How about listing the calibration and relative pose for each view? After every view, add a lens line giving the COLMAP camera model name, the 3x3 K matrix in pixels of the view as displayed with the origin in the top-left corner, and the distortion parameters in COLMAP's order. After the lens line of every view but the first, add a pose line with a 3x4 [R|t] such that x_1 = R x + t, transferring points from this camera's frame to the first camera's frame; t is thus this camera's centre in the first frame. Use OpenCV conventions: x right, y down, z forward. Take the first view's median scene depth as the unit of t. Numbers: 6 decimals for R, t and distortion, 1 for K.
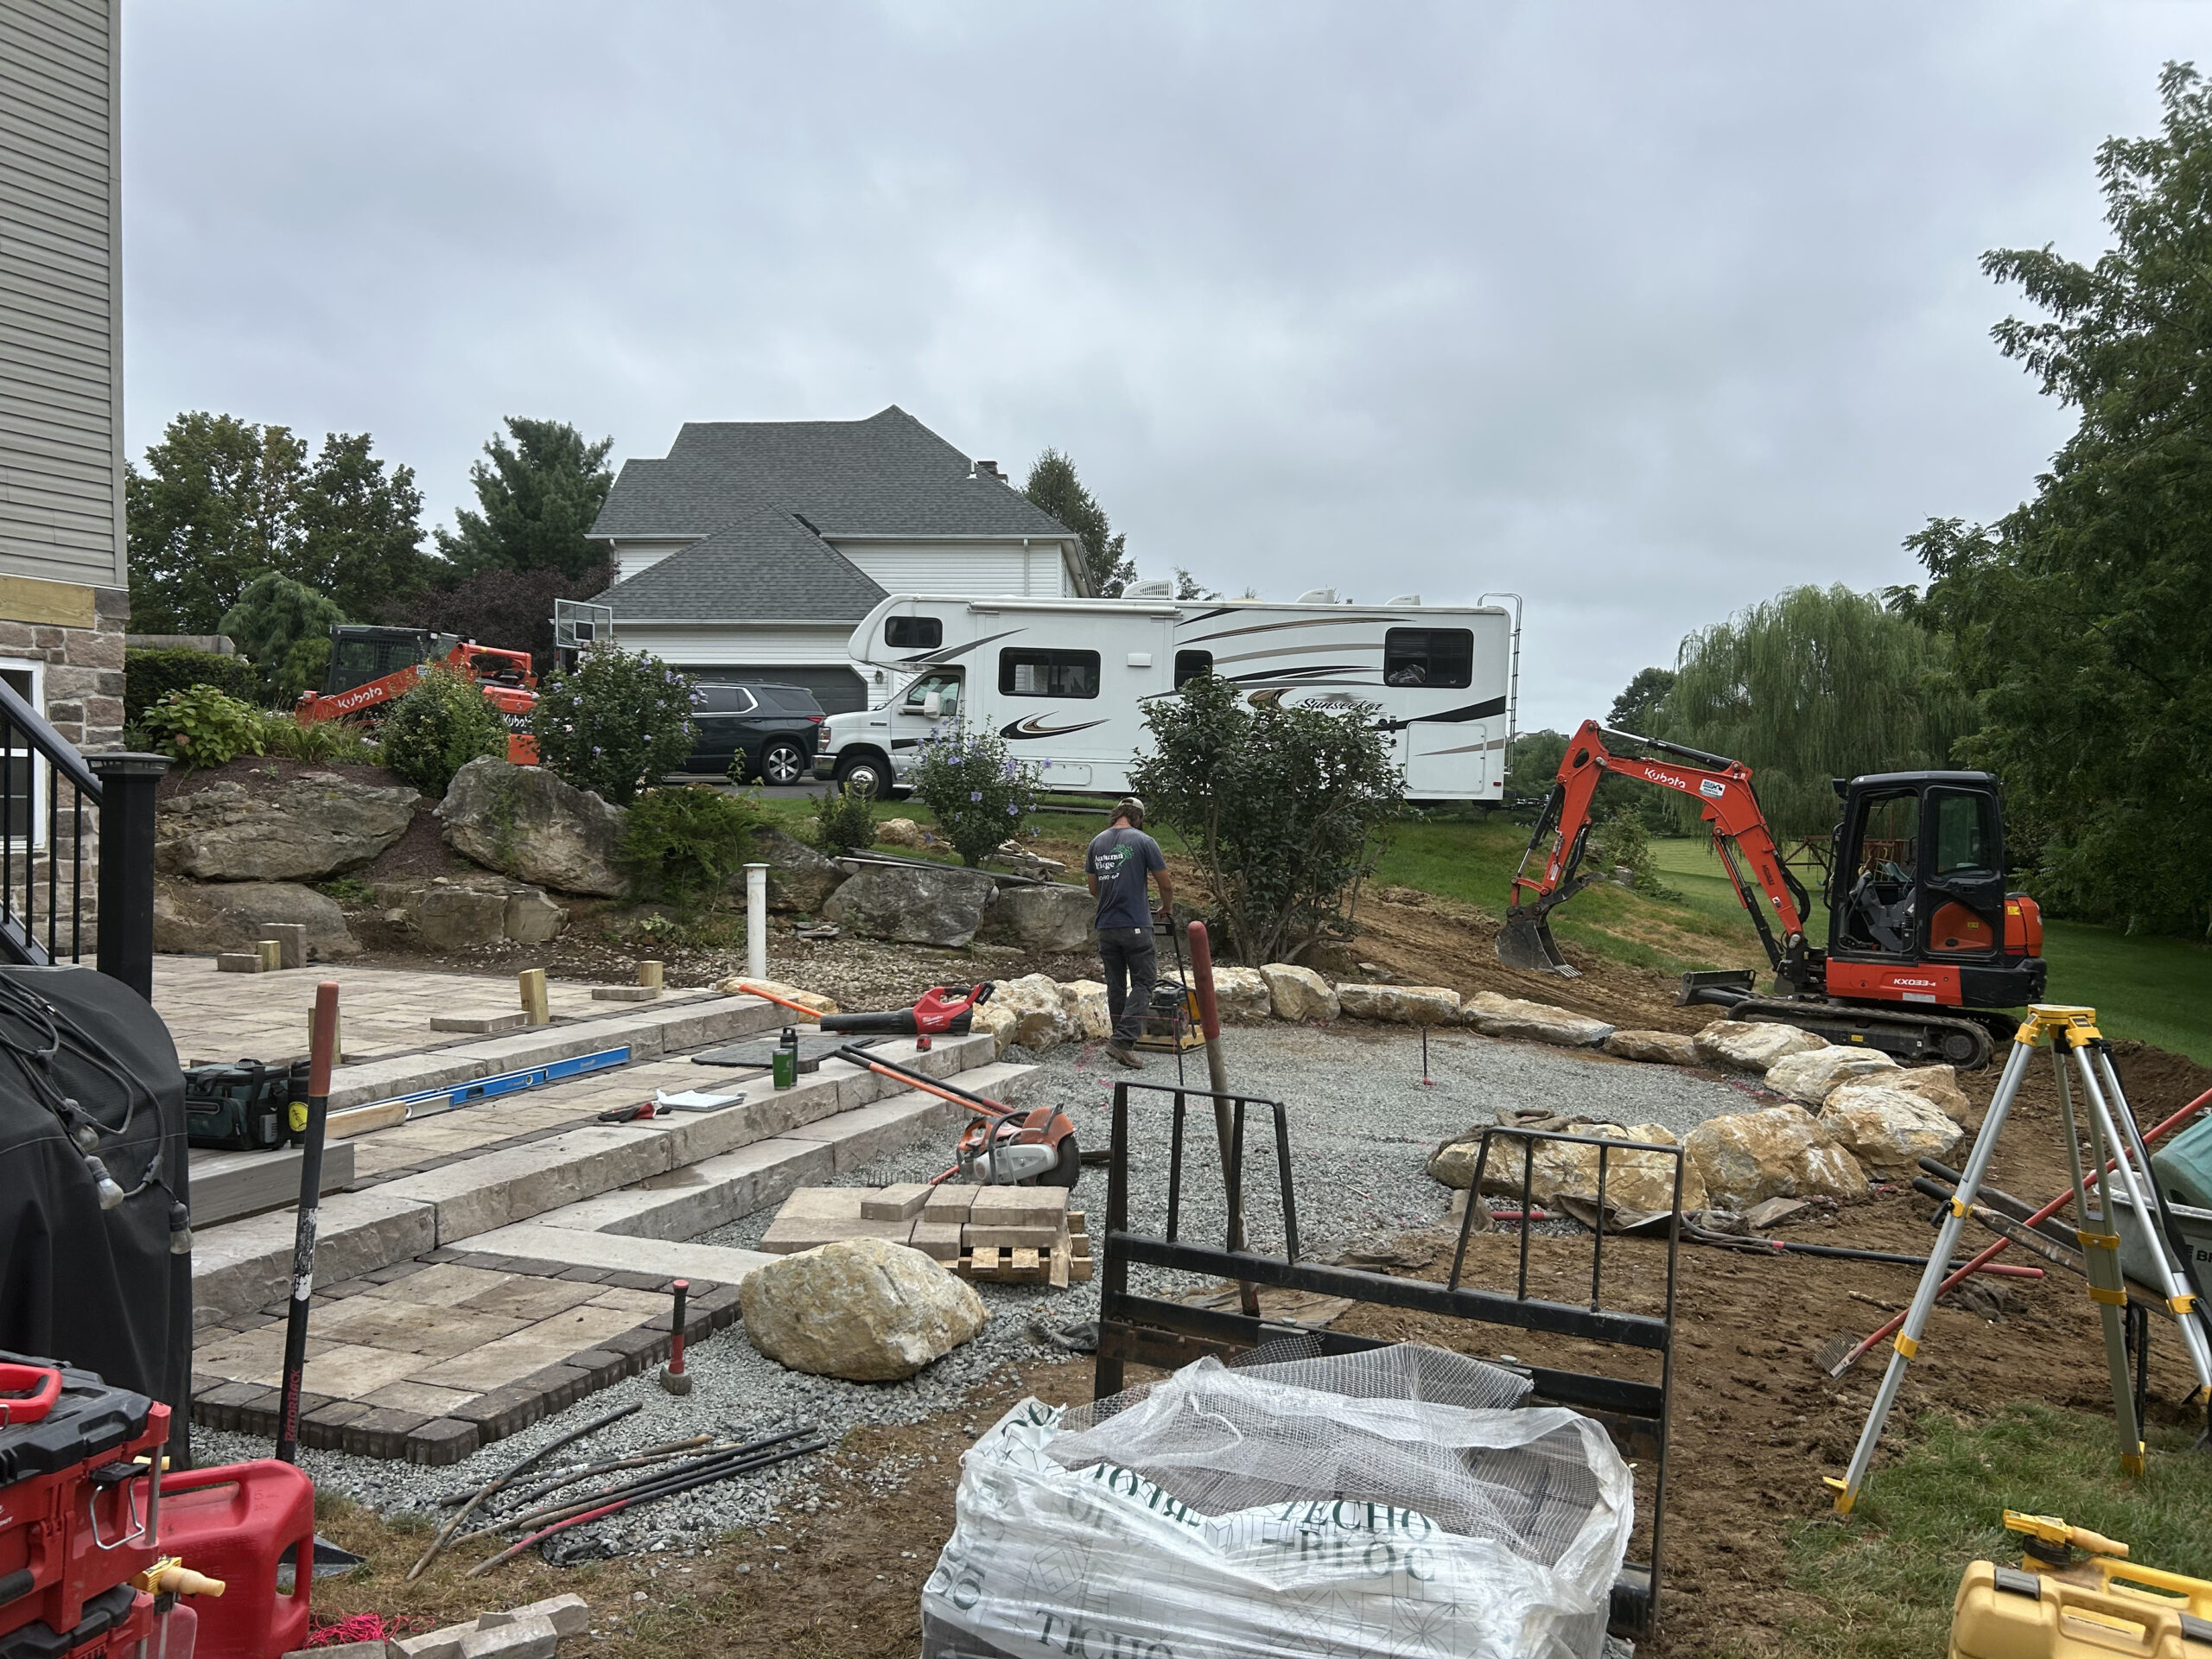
lens RADIAL K [[1670.8, 0, 1106.0], [0, 1670.8, 829.6], [0, 0, 1]] dist [0.005312, -0.001887]
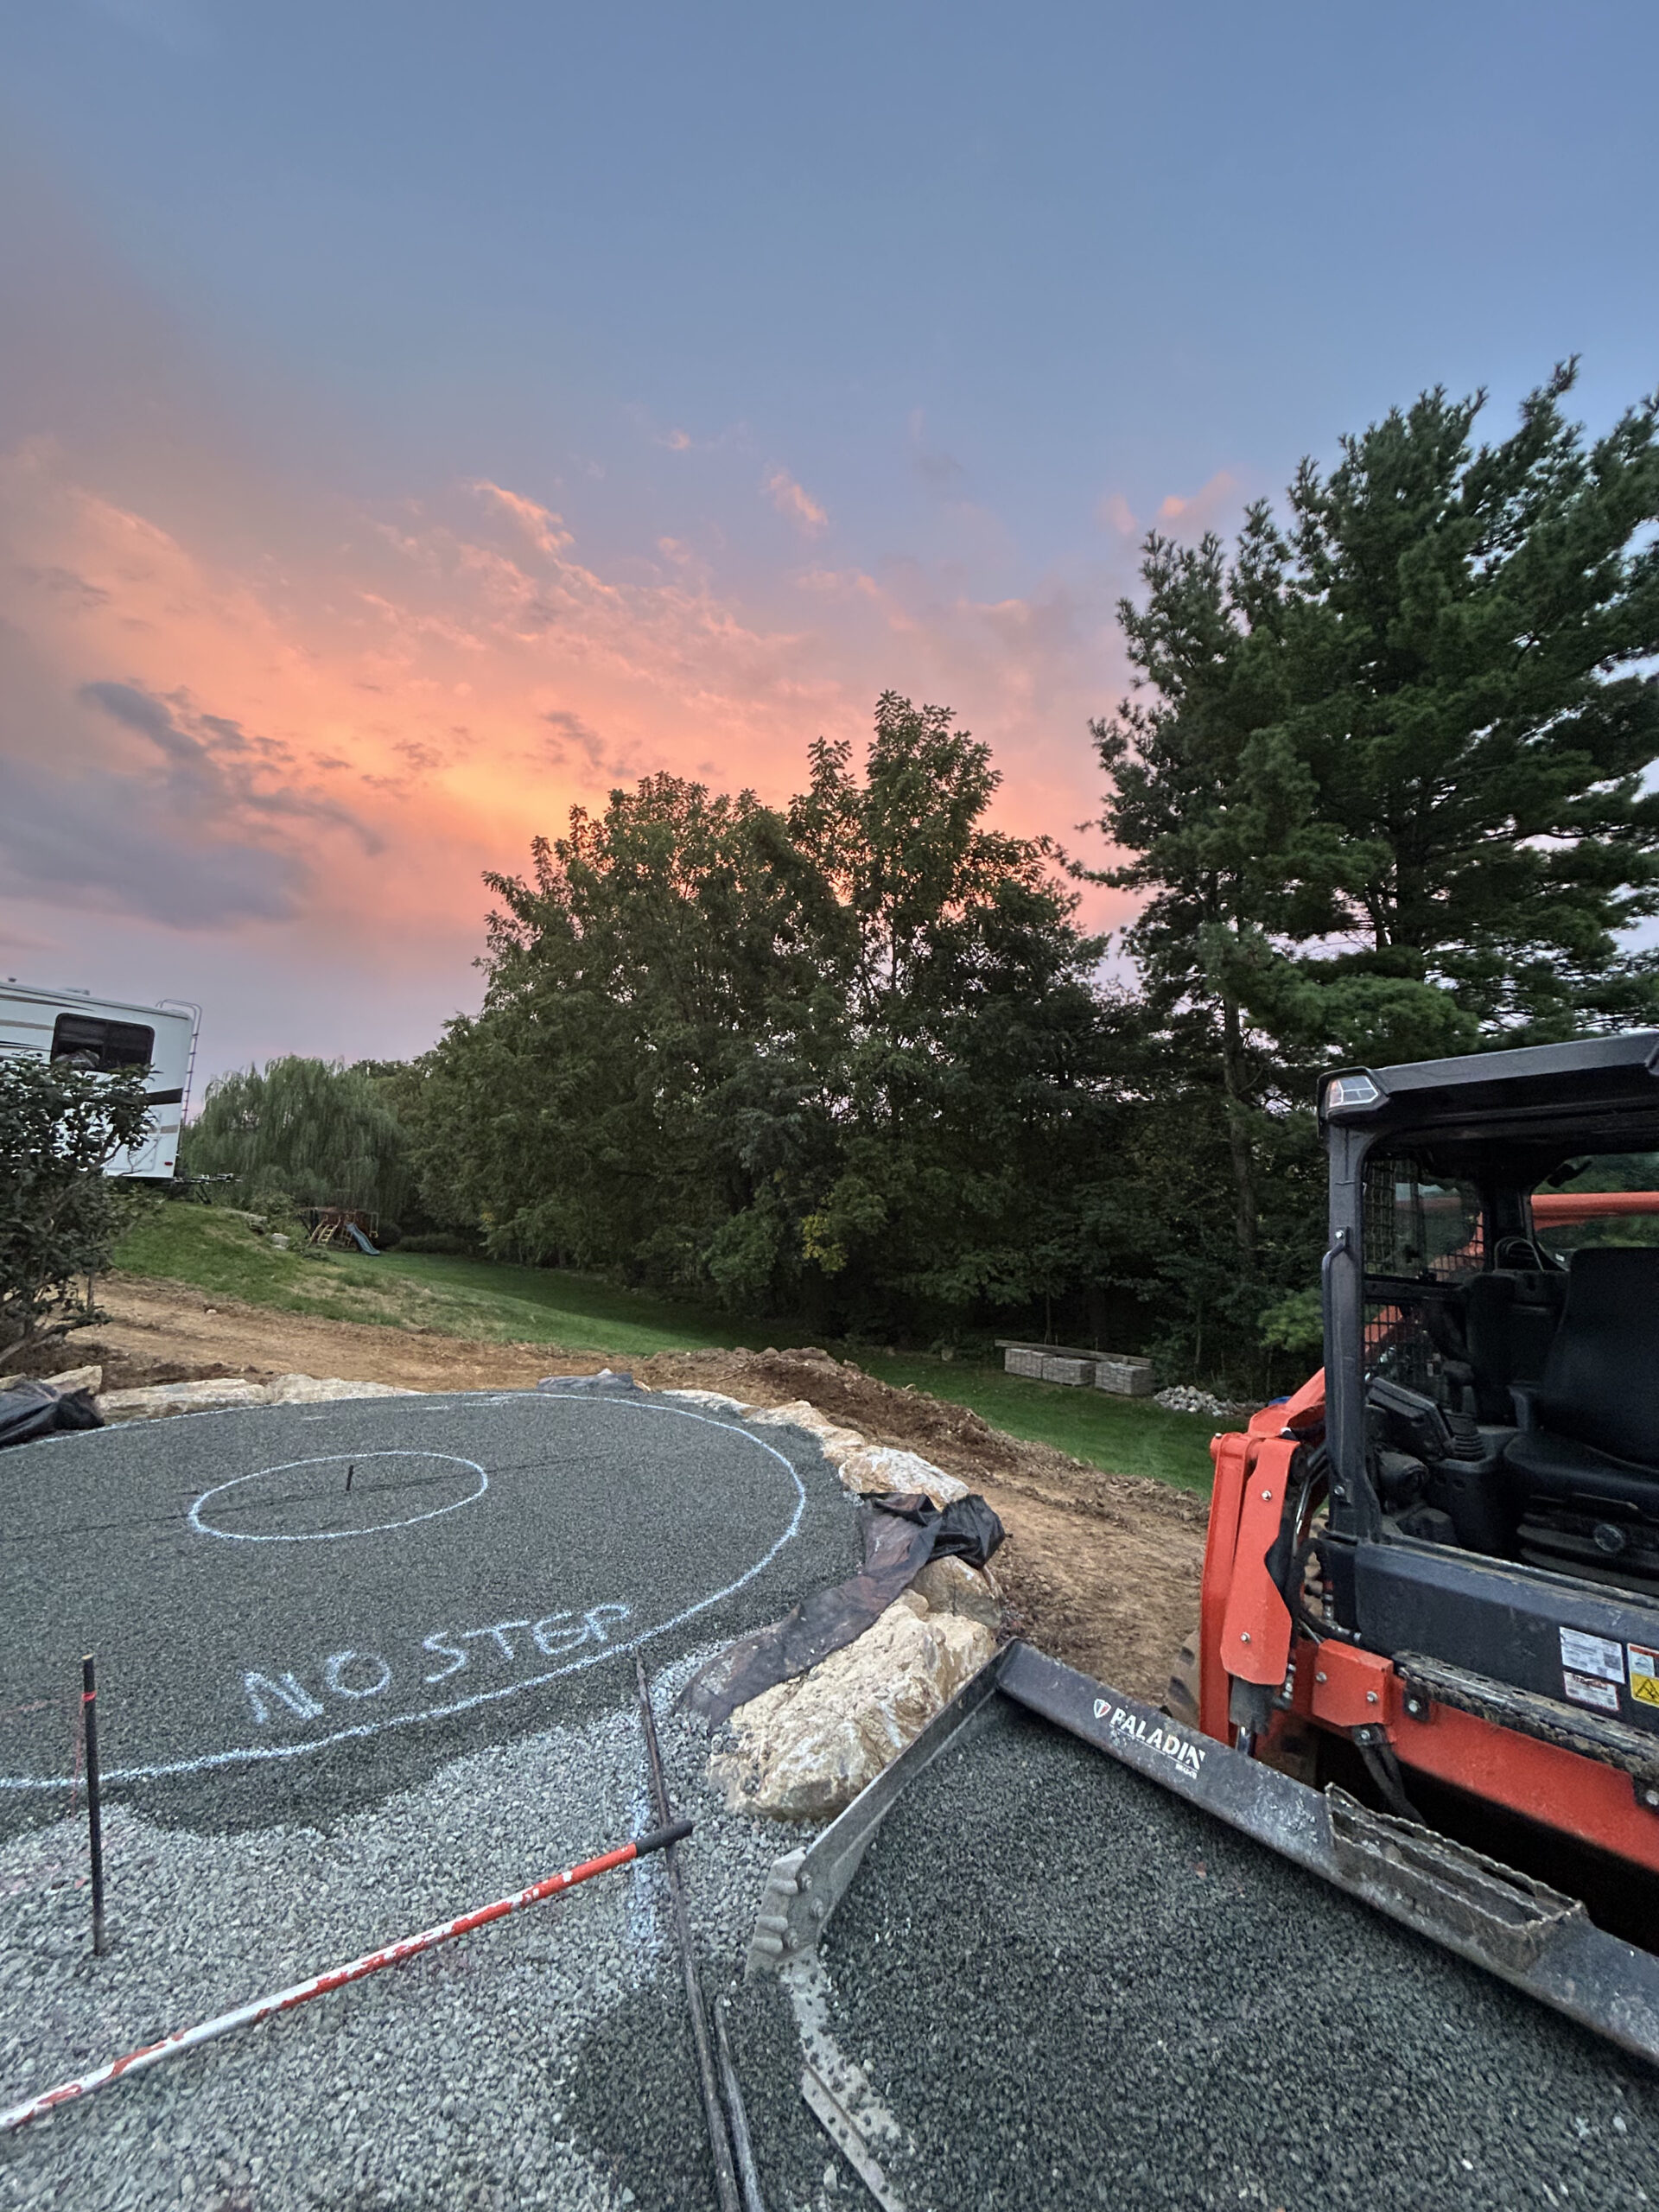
lens RADIAL K [[889.3, 0, 828.1], [0, 889.3, 1108.6], [0, 0, 1]] dist [-0.000435, -0.000025]
pose [[0.565497, 0.092816, 0.819511, -0.012966], [-0.005940, 0.994080, -0.108488, -0.001316], [-0.824729, 0.056482, 0.562700, 0.281205]]
